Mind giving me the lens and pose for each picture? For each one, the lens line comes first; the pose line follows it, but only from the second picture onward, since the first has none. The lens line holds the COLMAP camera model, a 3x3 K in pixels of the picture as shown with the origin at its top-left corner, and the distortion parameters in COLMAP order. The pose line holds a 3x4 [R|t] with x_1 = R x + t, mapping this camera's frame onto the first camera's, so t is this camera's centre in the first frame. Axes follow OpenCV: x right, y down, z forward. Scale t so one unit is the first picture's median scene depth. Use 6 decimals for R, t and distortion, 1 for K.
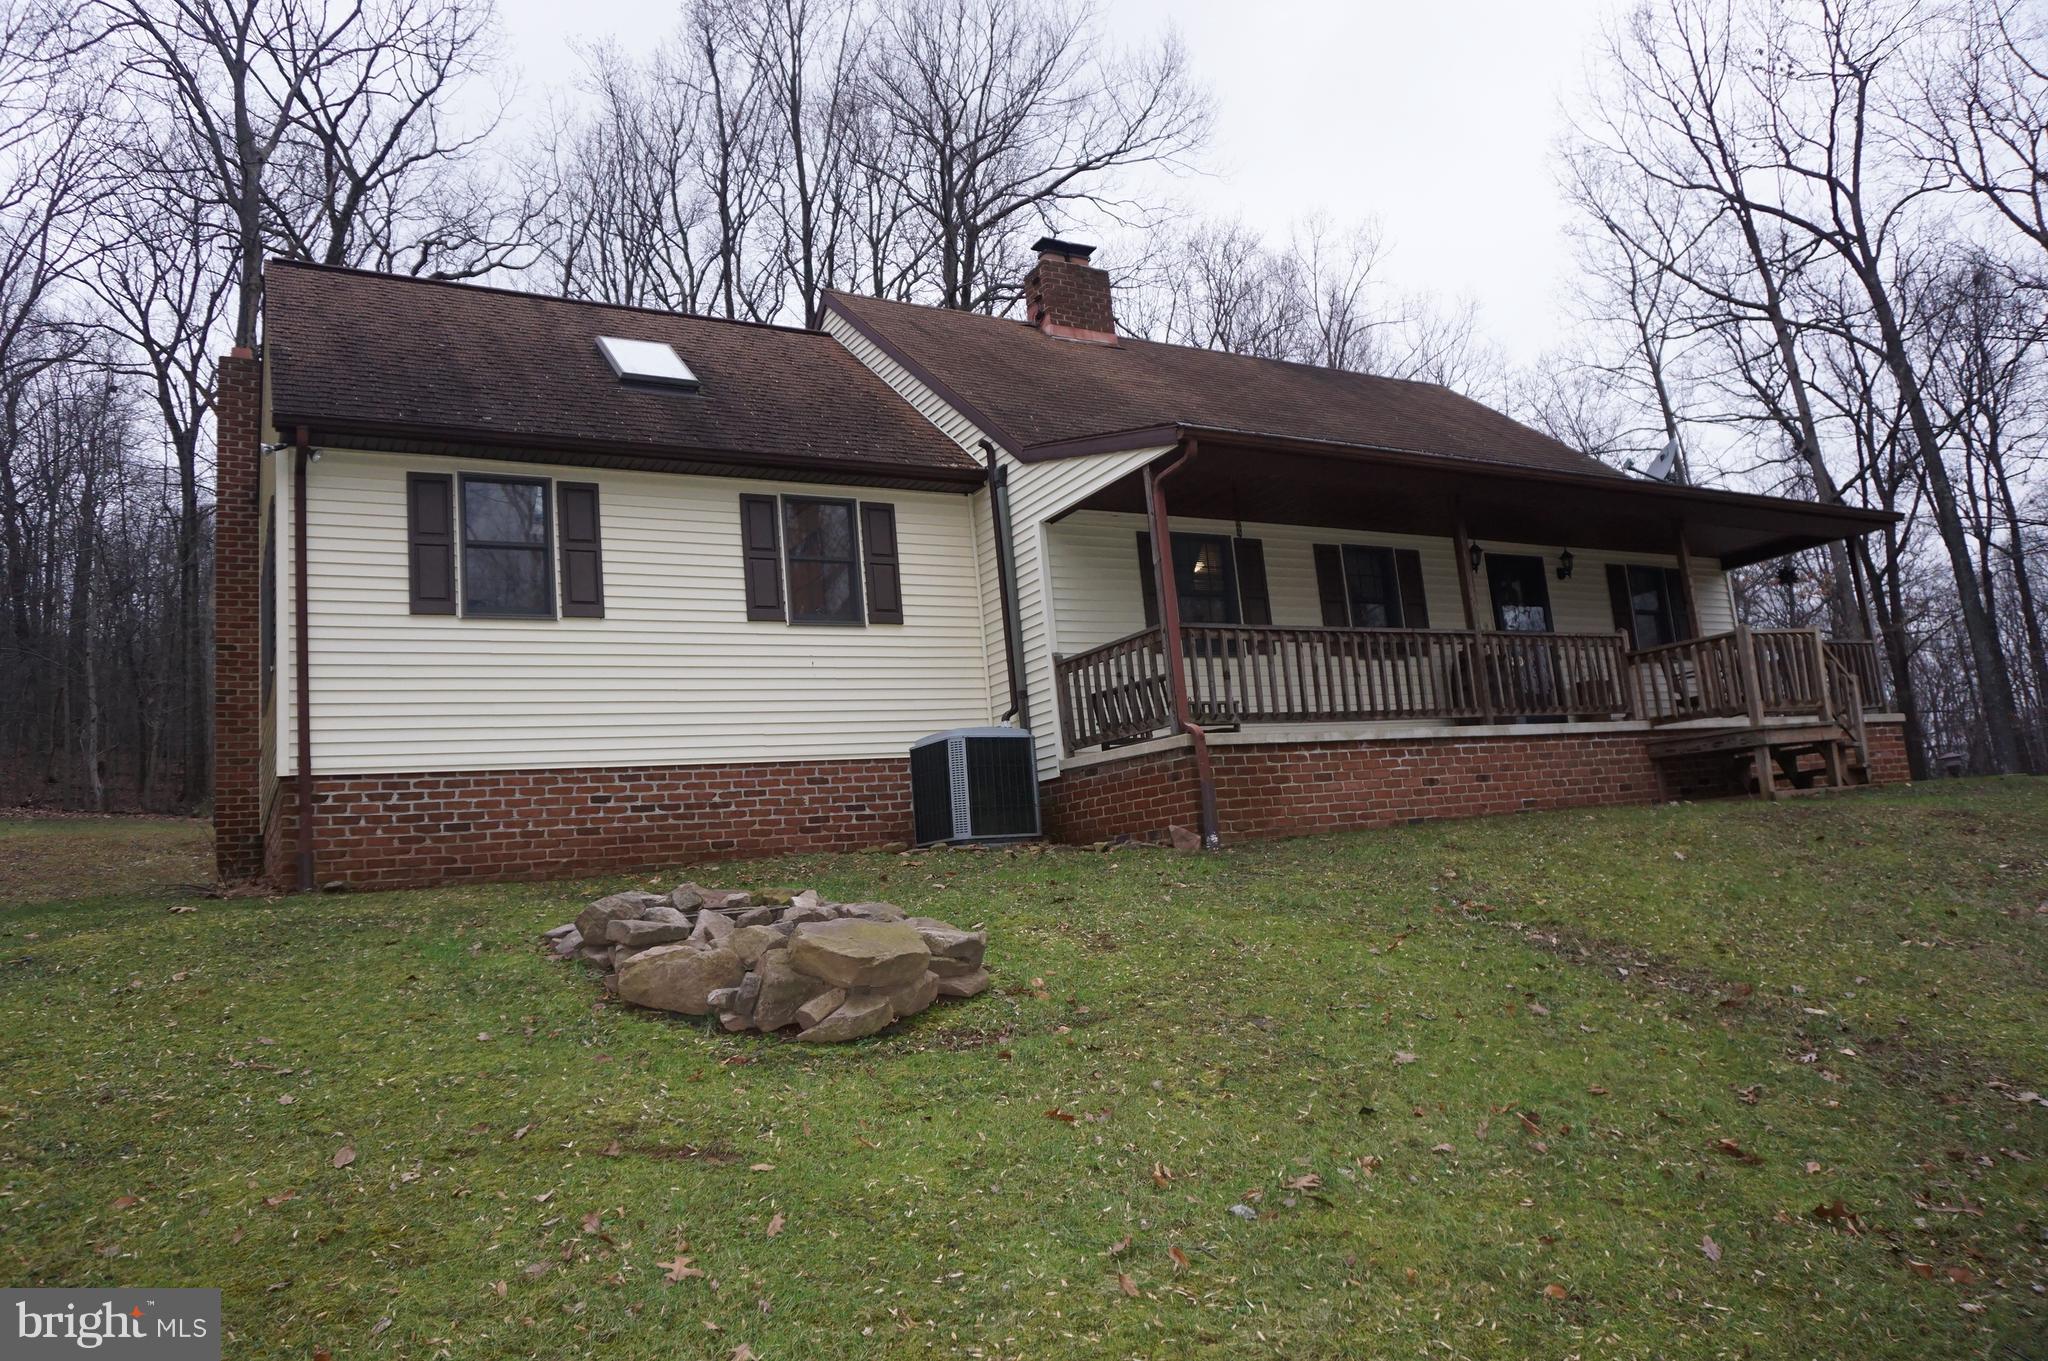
lens RADIAL K [[1346.5, 0, 1007.5], [0, 1346.5, 671.7], [0, 0, 1]] dist [-0.035069, 0.002540]
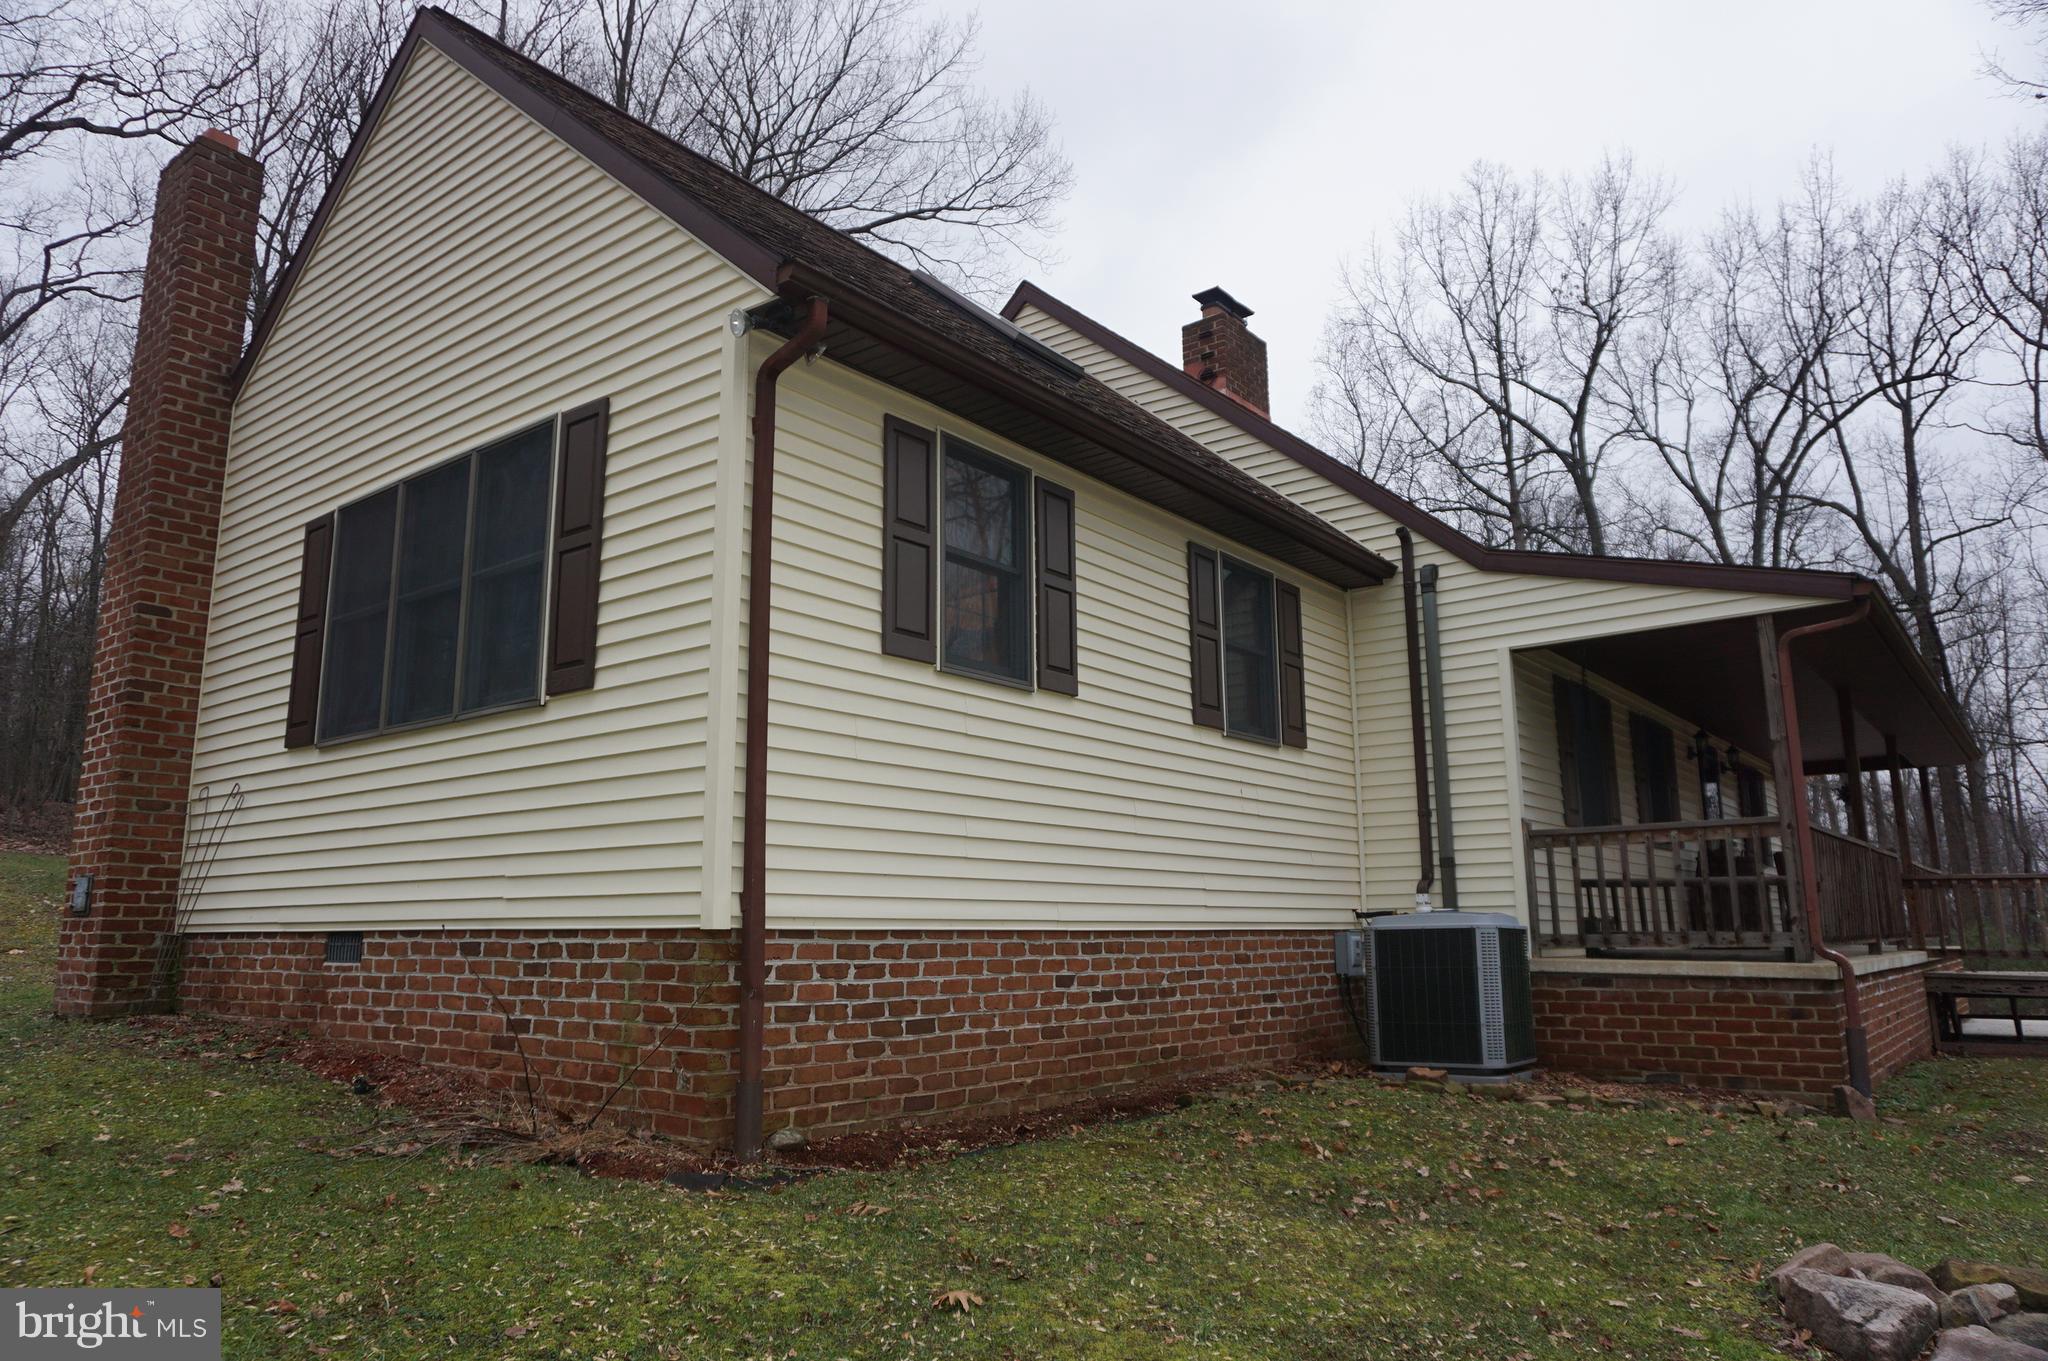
lens RADIAL K [[1346.5, 0, 1034.3], [0, 1346.5, 684.6], [0, 0, 1]] dist [-0.035069, 0.002540]
pose [[0.923935, 0.152150, 0.350990, -0.551064], [-0.136745, 0.988240, -0.068428, 0.001538], [-0.357274, 0.015227, 0.933876, 0.398470]]
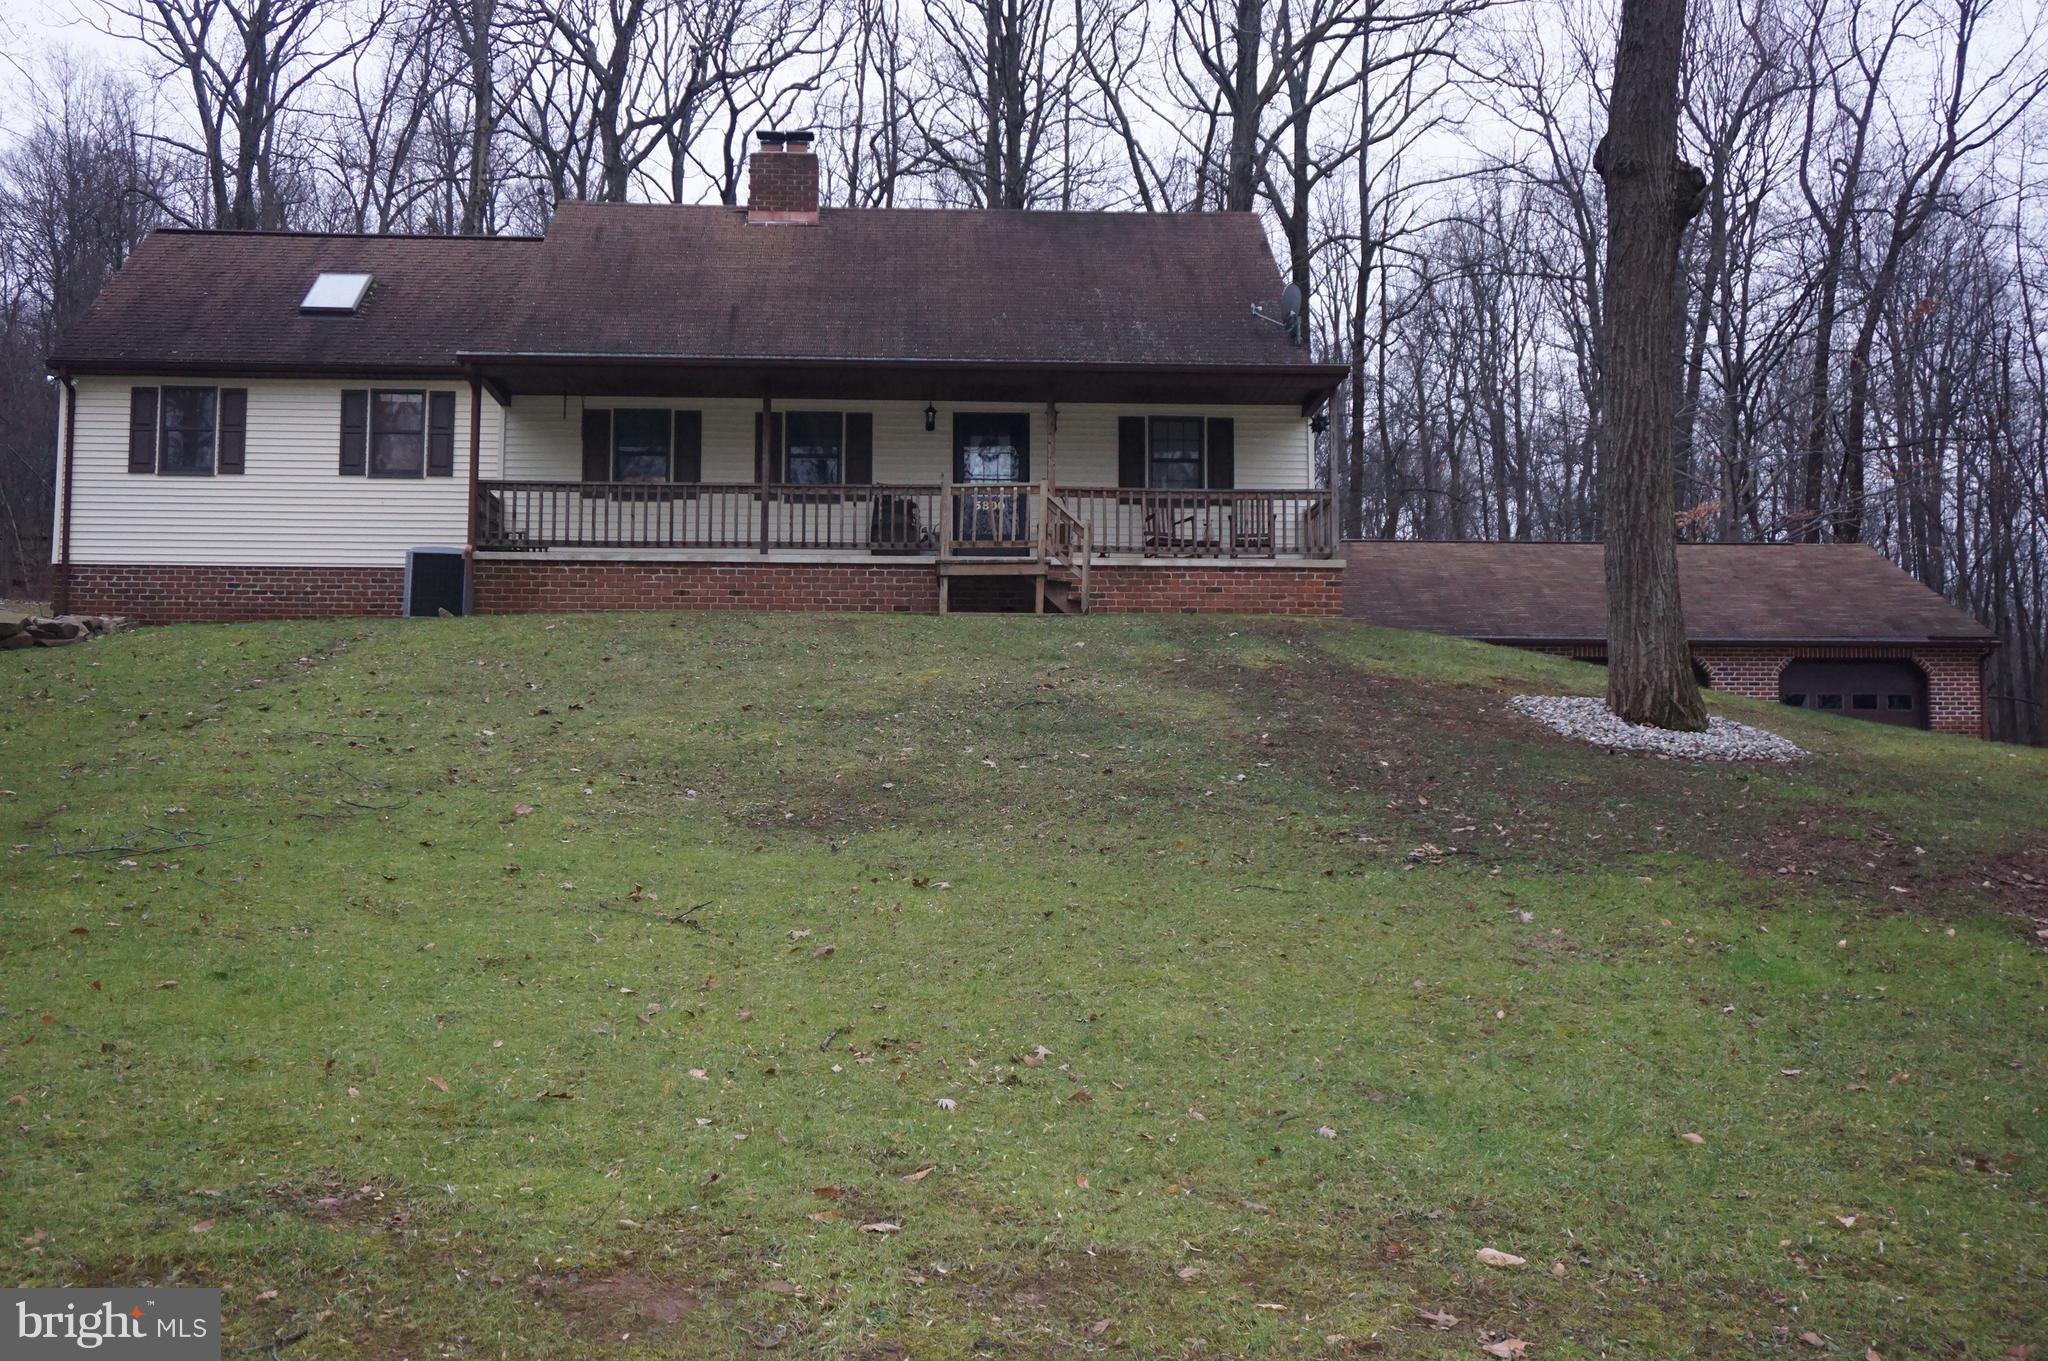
lens RADIAL K [[2003.9, 0, 1023.2], [0, 2003.9, 686.4], [0, 0, 1]] dist [0.001381, 0.000000]
pose [[0.889441, 0.052126, -0.454068, 1.641728], [-0.009173, 0.995311, 0.096291, -0.026363], [0.456958, -0.081480, 0.885748, -0.725038]]
